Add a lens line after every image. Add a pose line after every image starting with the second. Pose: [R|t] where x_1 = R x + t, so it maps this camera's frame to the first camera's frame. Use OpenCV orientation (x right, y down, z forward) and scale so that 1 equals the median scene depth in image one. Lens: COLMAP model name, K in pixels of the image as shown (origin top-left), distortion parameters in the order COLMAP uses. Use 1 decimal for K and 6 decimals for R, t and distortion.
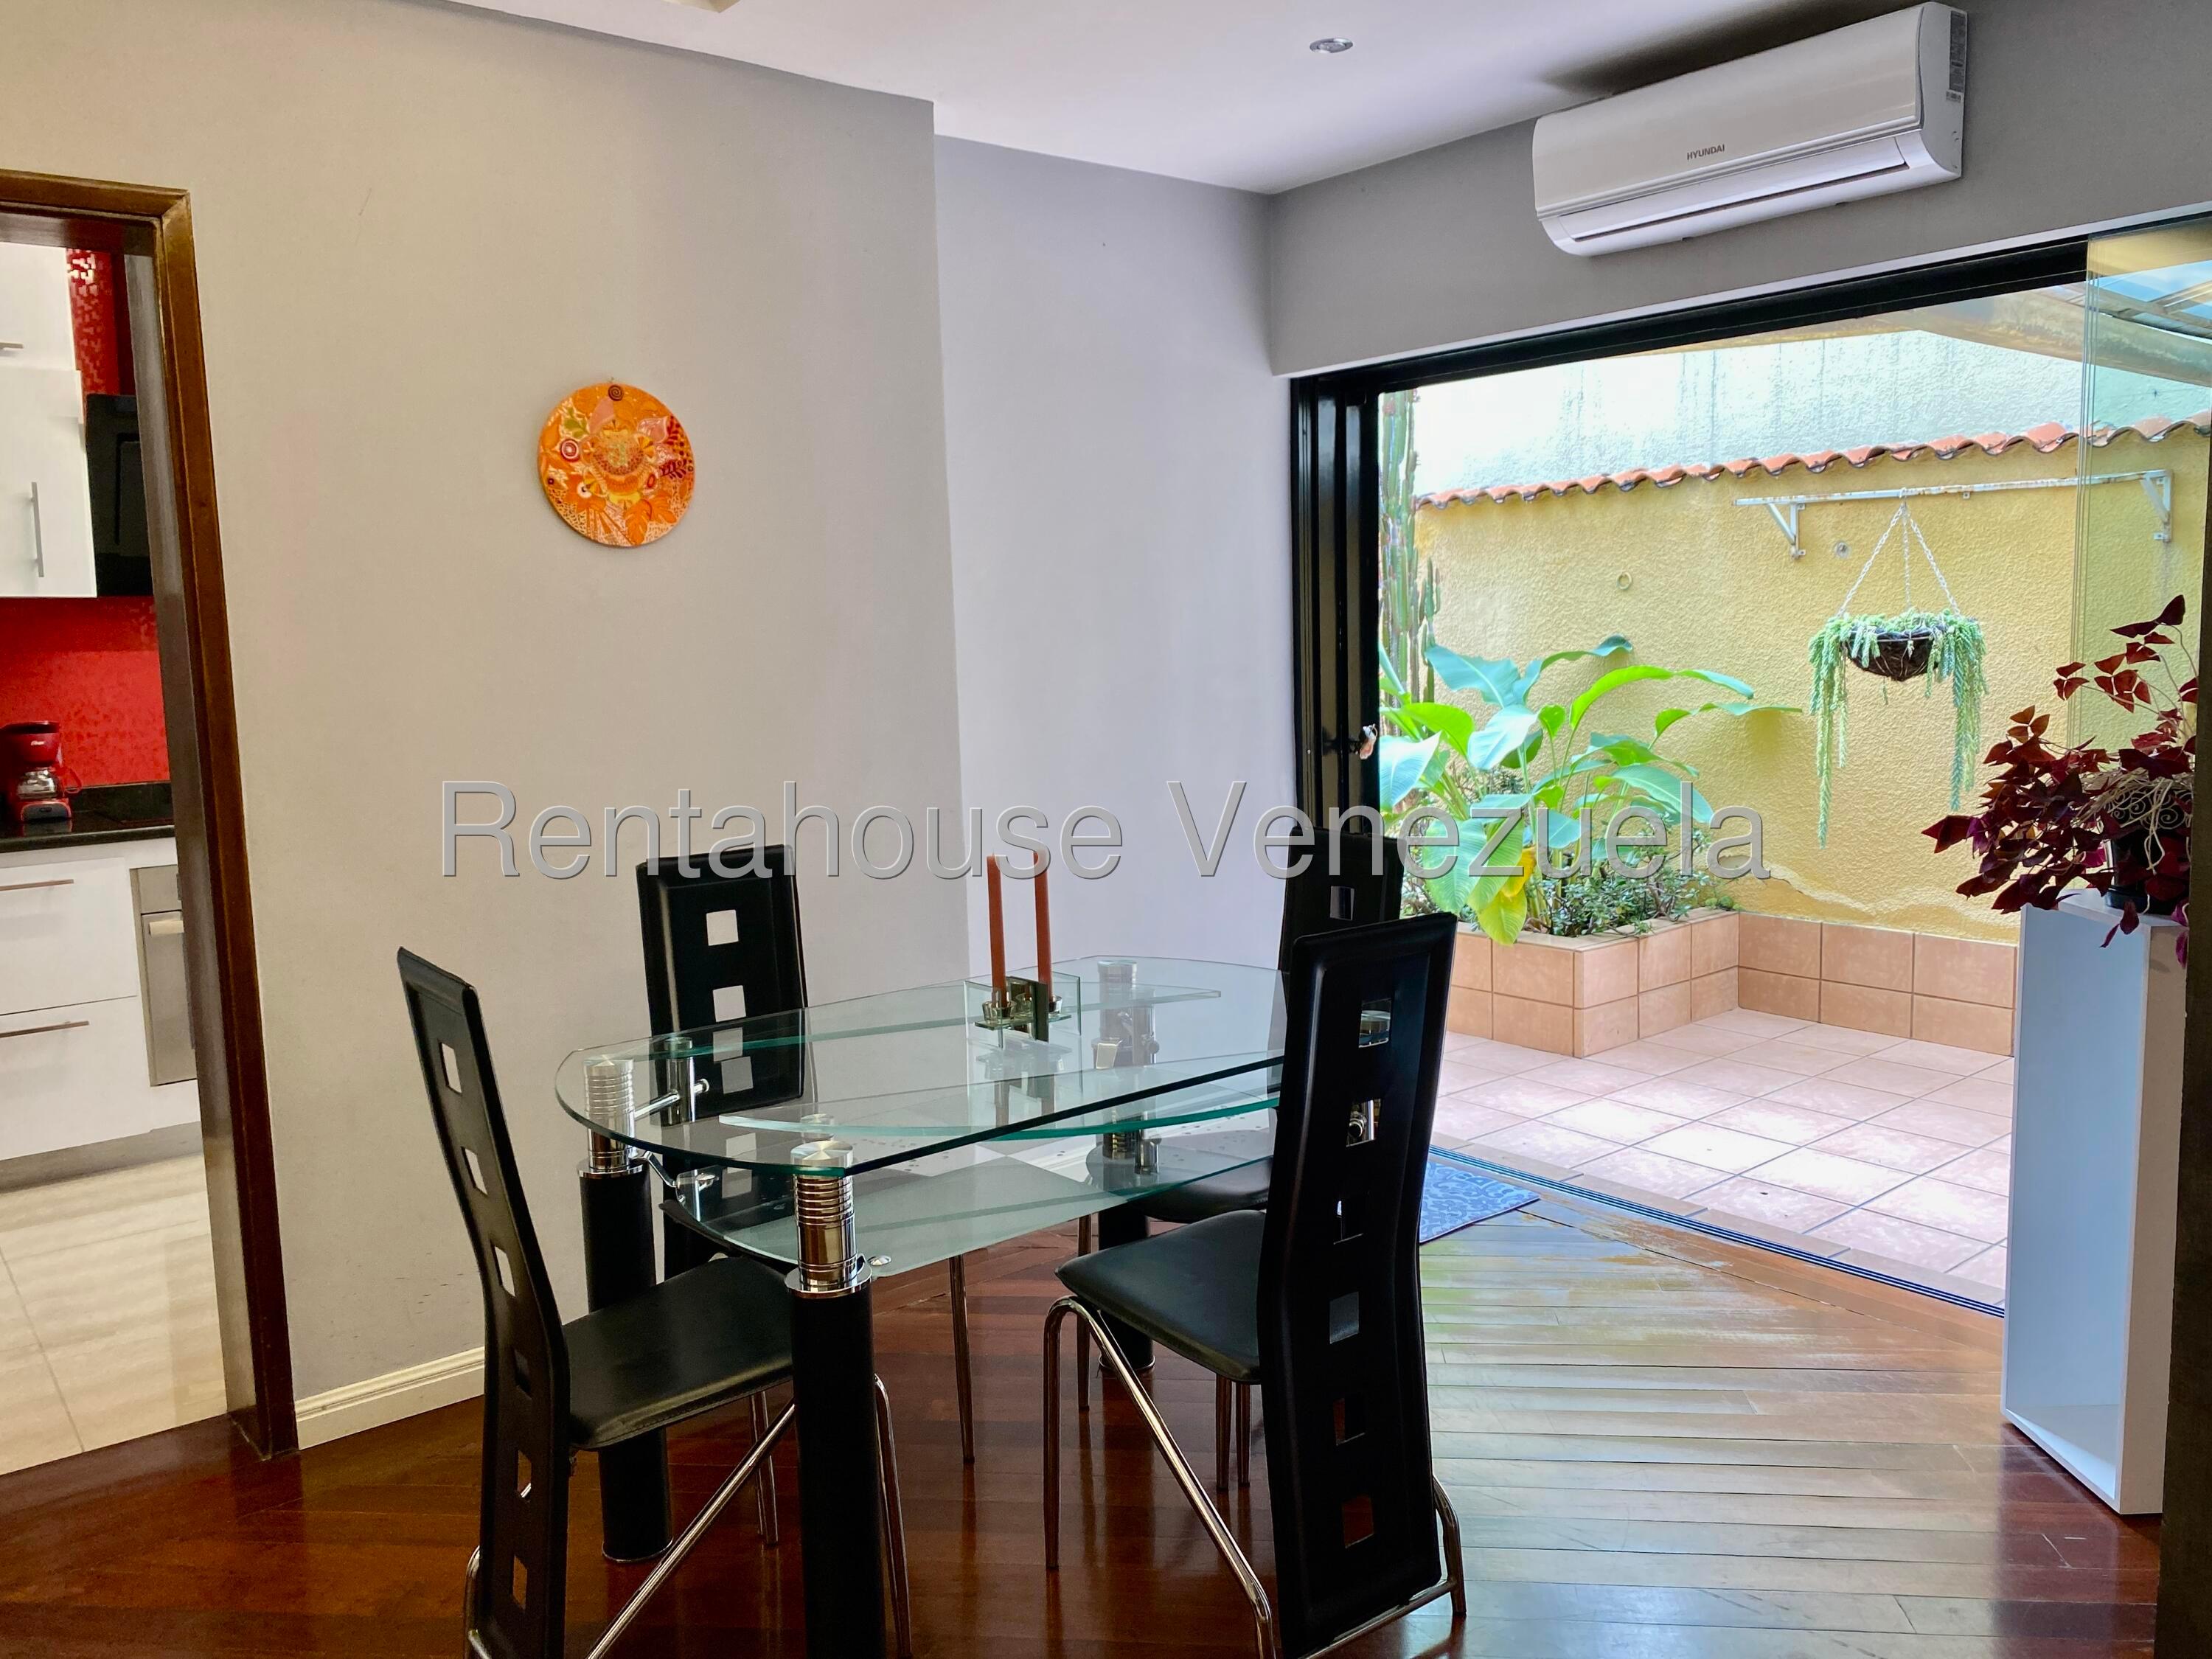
lens RADIAL K [[1732.2, 0, 1100.1], [0, 1732.2, 837.2], [0, 0, 1]] dist [0.031610, -0.040611]
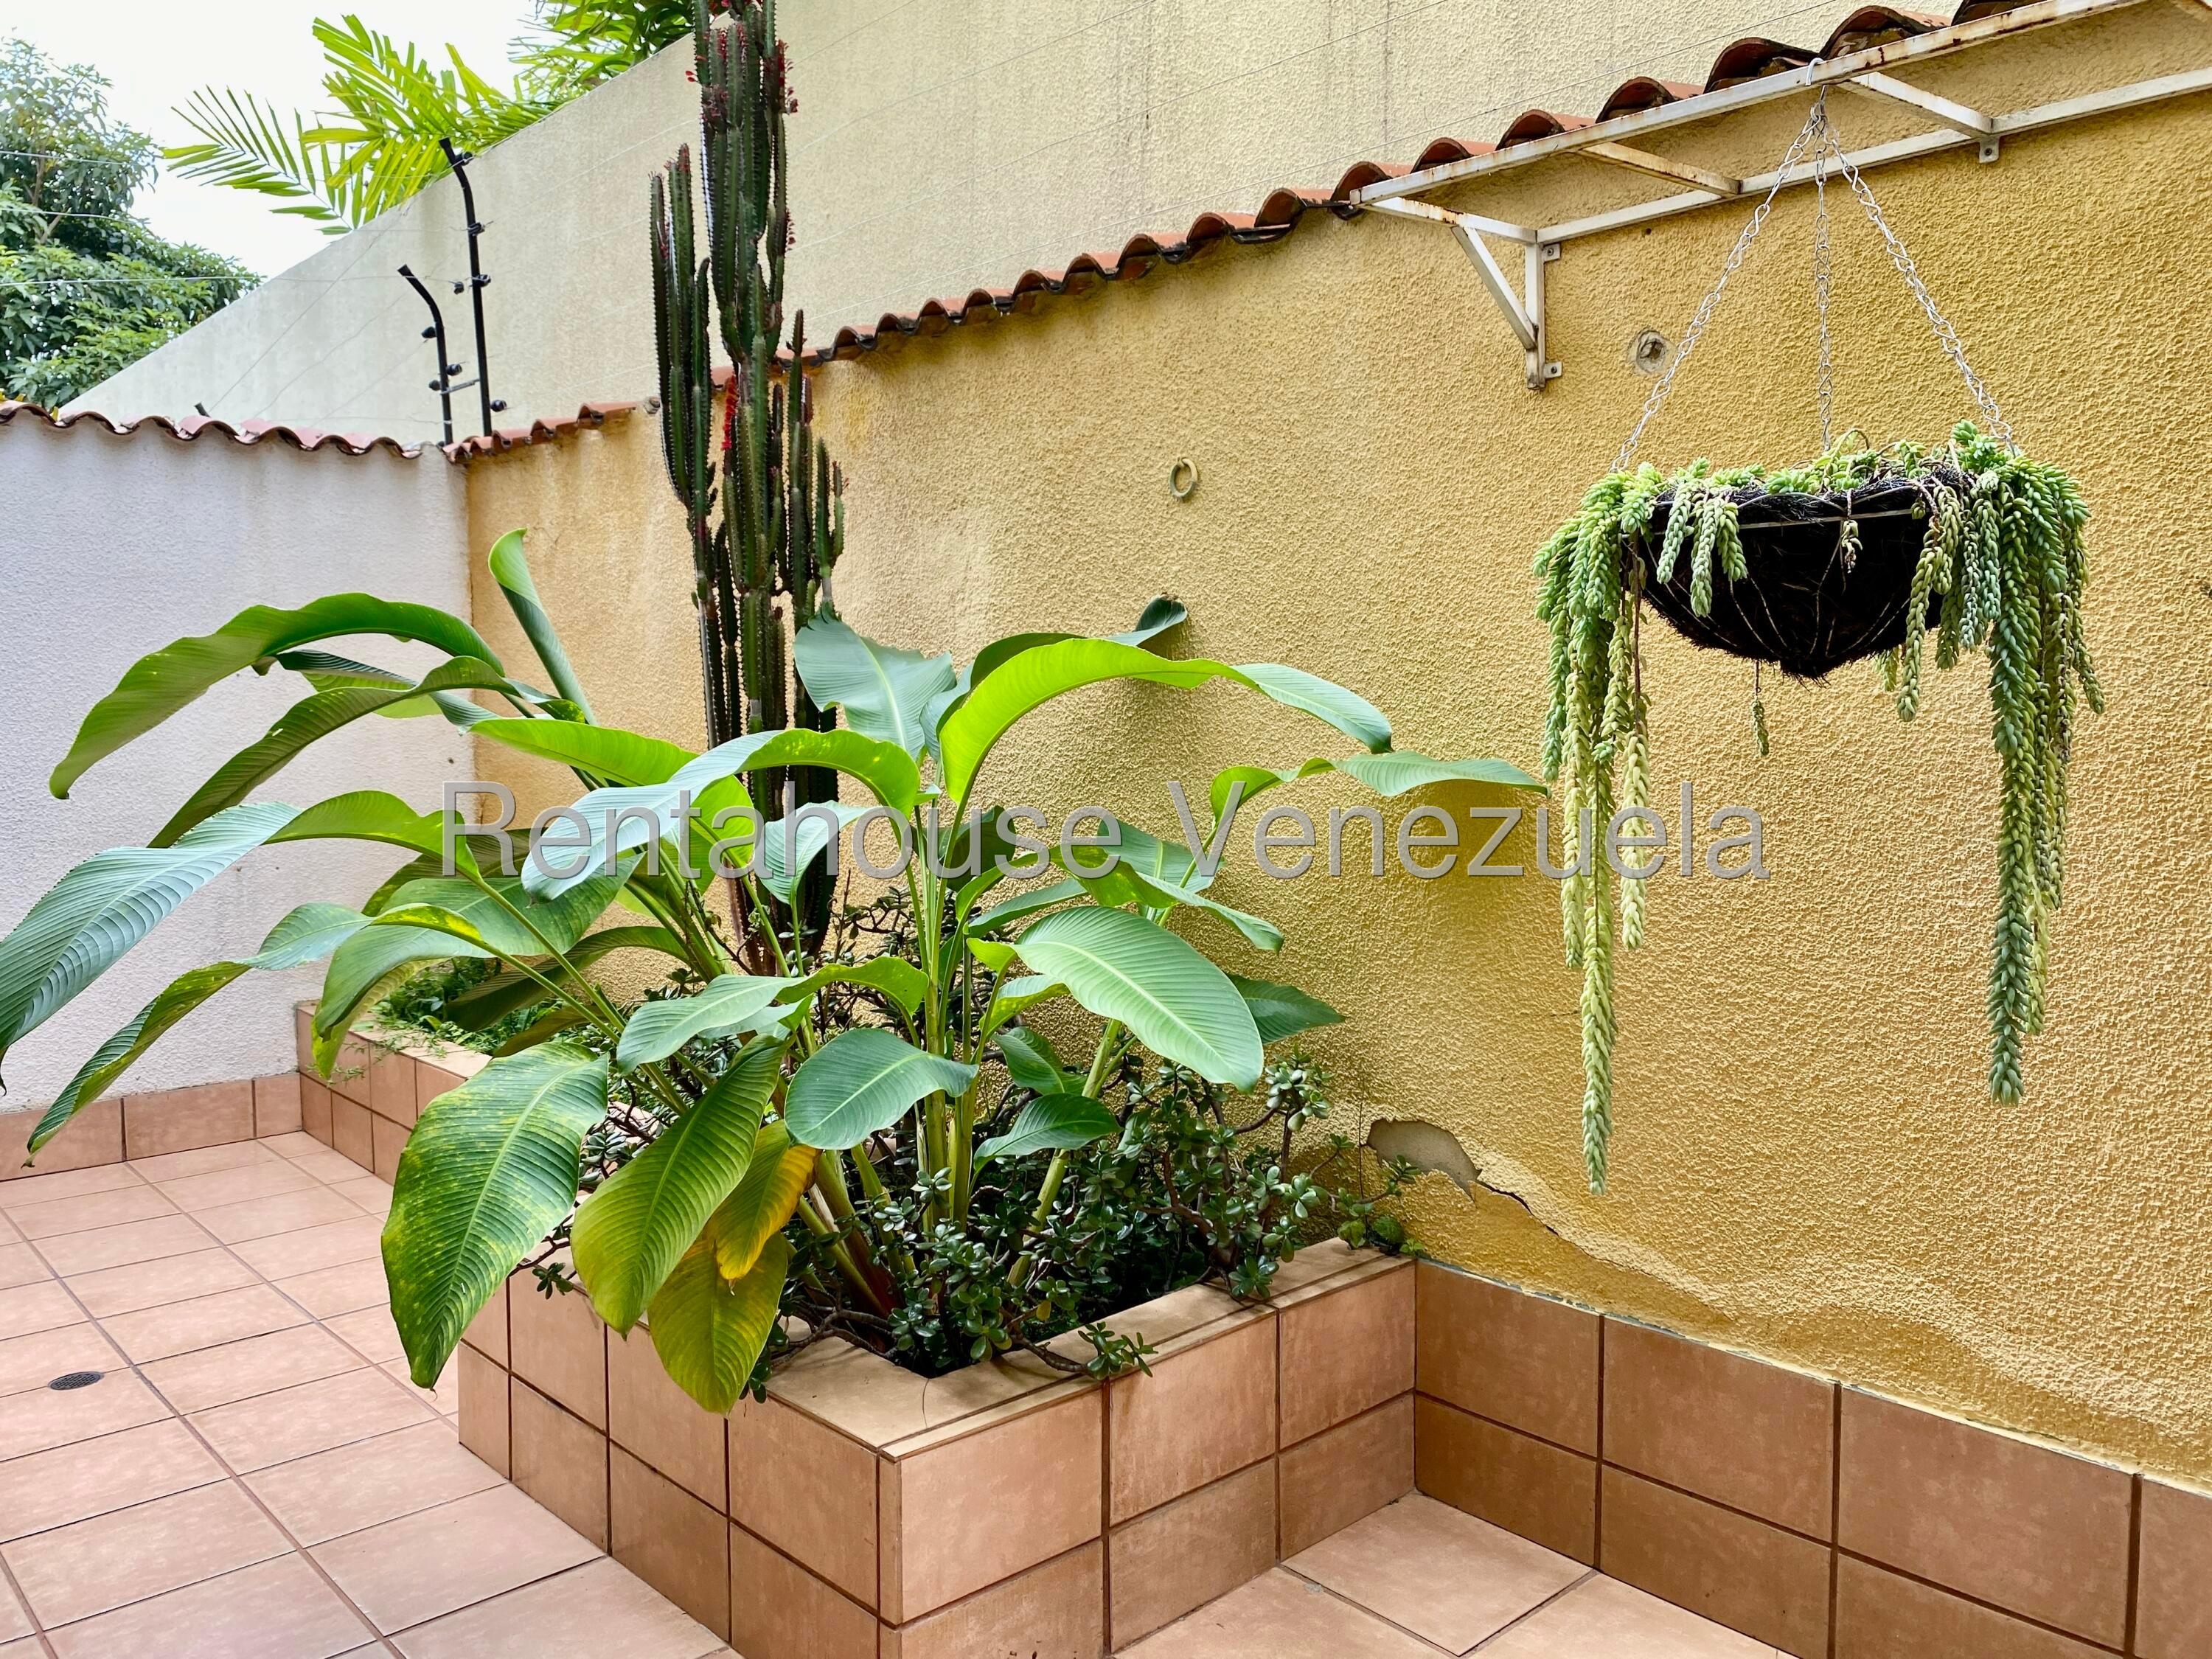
lens RADIAL K [[1732.2, 0, 1108.5], [0, 1732.2, 826.8], [0, 0, 1]] dist [0.031610, -0.040611]
pose [[0.997299, 0.023258, 0.069673, 0.281552], [-0.019502, 0.998344, -0.054112, -0.038261], [-0.070816, 0.052607, 0.996101, 0.629055]]
